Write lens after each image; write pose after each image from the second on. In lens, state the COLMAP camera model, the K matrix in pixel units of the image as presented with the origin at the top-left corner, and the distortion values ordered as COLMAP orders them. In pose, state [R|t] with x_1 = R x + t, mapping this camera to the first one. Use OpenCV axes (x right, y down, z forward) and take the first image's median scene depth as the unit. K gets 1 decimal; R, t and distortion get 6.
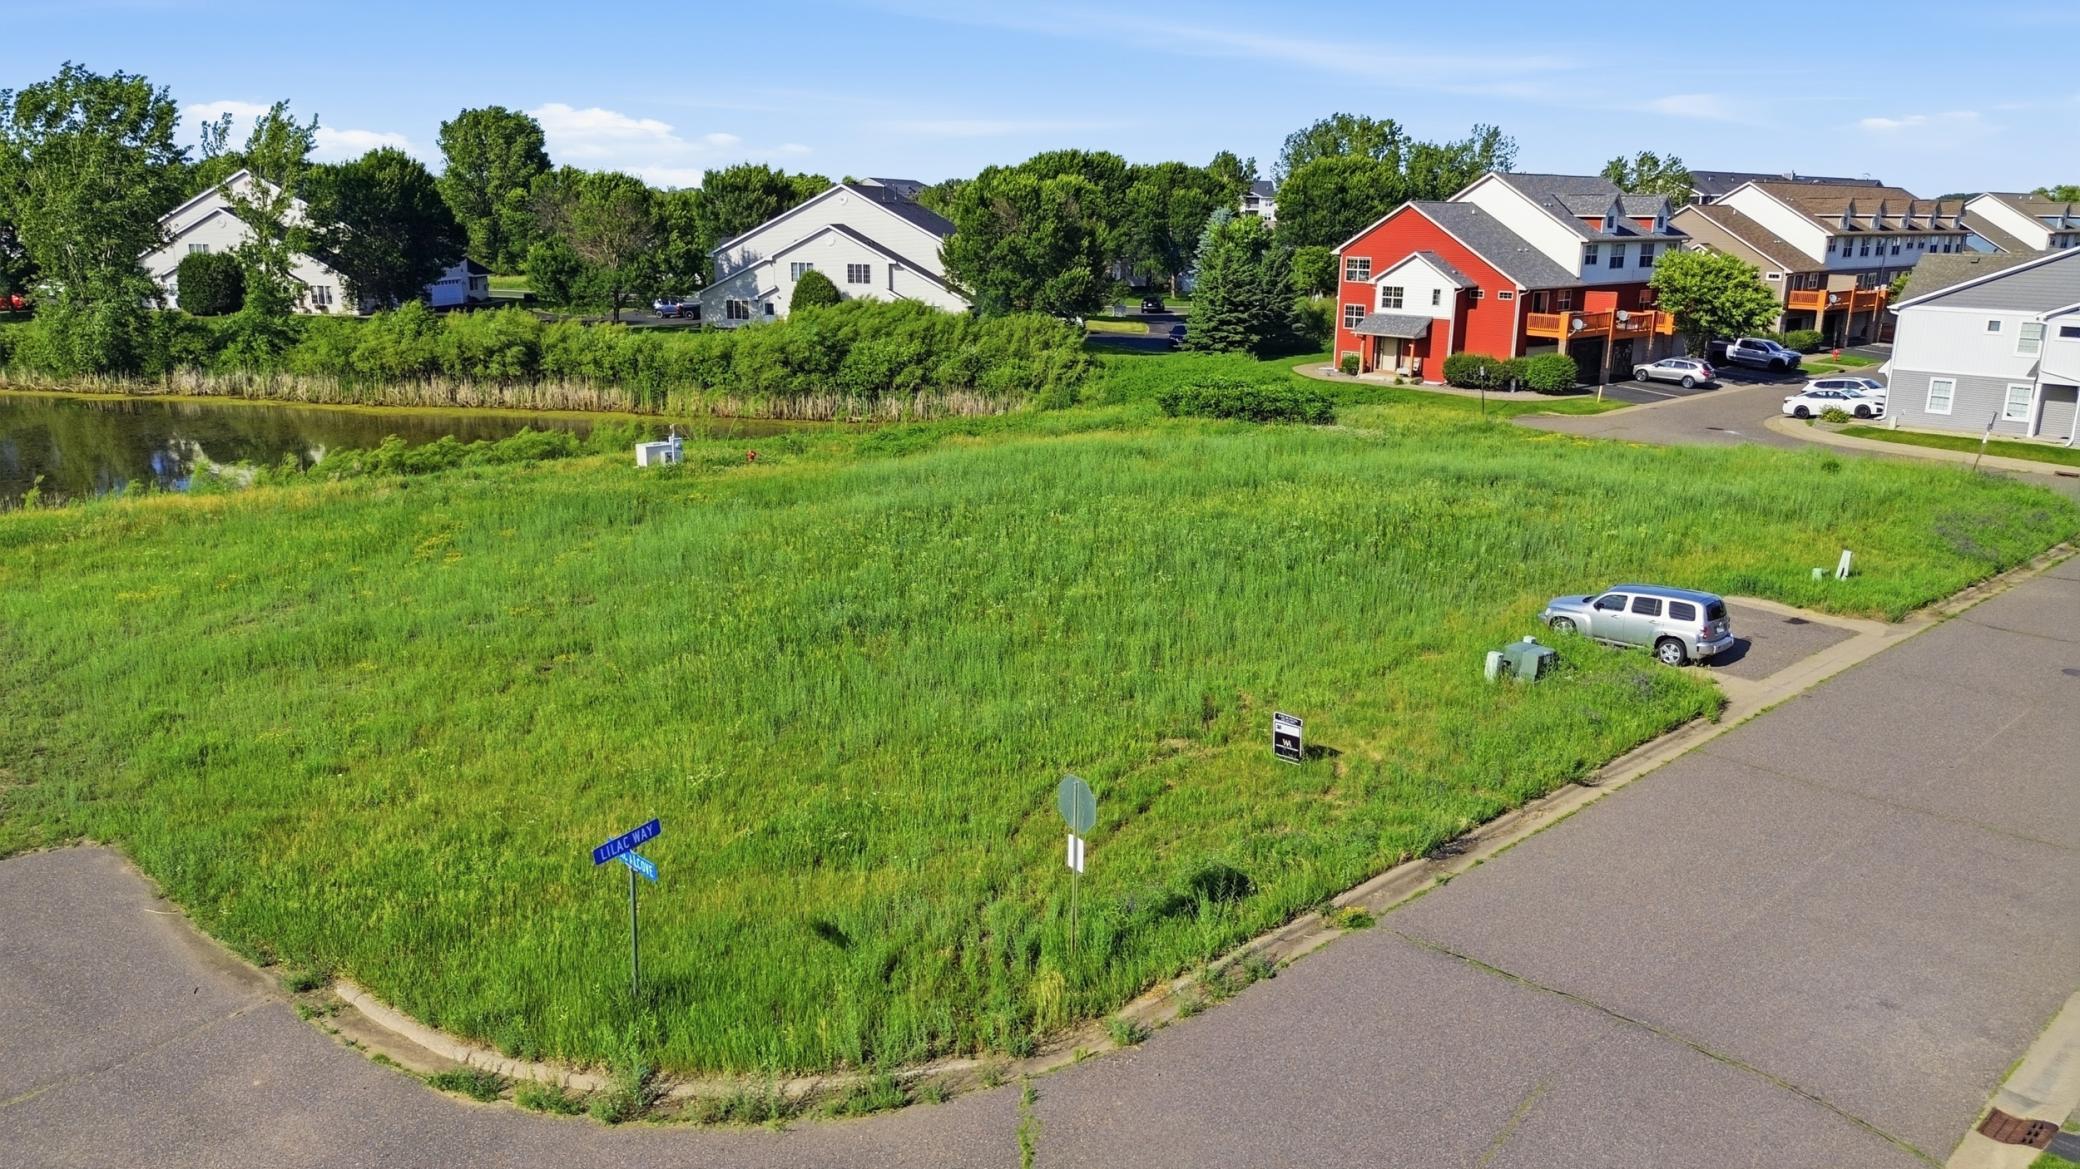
lens RADIAL K [[1473.5, 0, 1047.0], [0, 1473.5, 572.6], [0, 0, 1]] dist [0.050481, -0.047166]
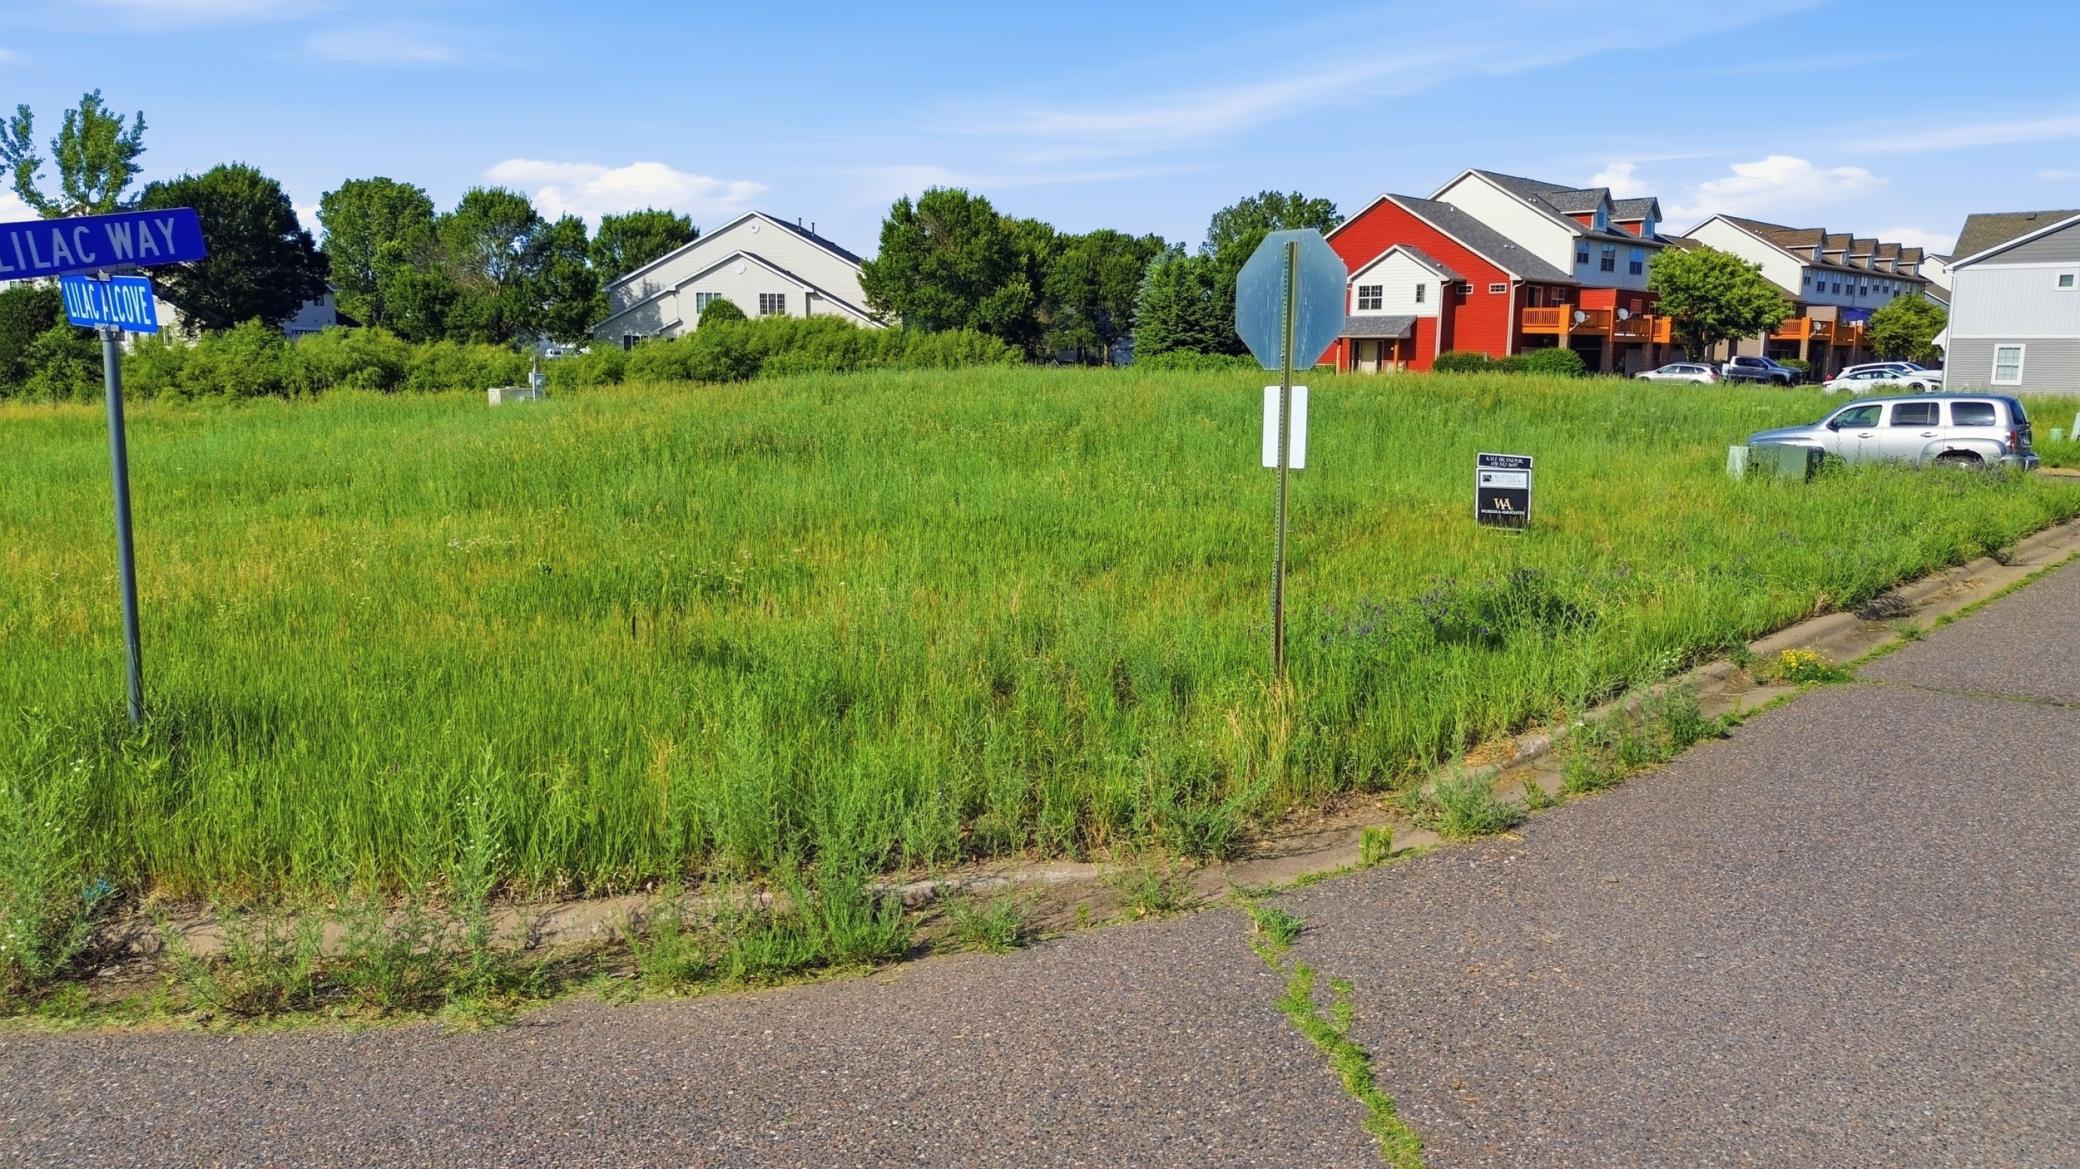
lens RADIAL K [[1473.5, 0, 1044.1], [0, 1473.5, 583.6], [0, 0, 1]] dist [0.050481, -0.047166]
pose [[0.998407, -0.013672, 0.054749, -0.015992], [0.018260, 0.996282, -0.084193, 0.059259], [-0.053395, 0.085058, 0.994944, 0.130035]]
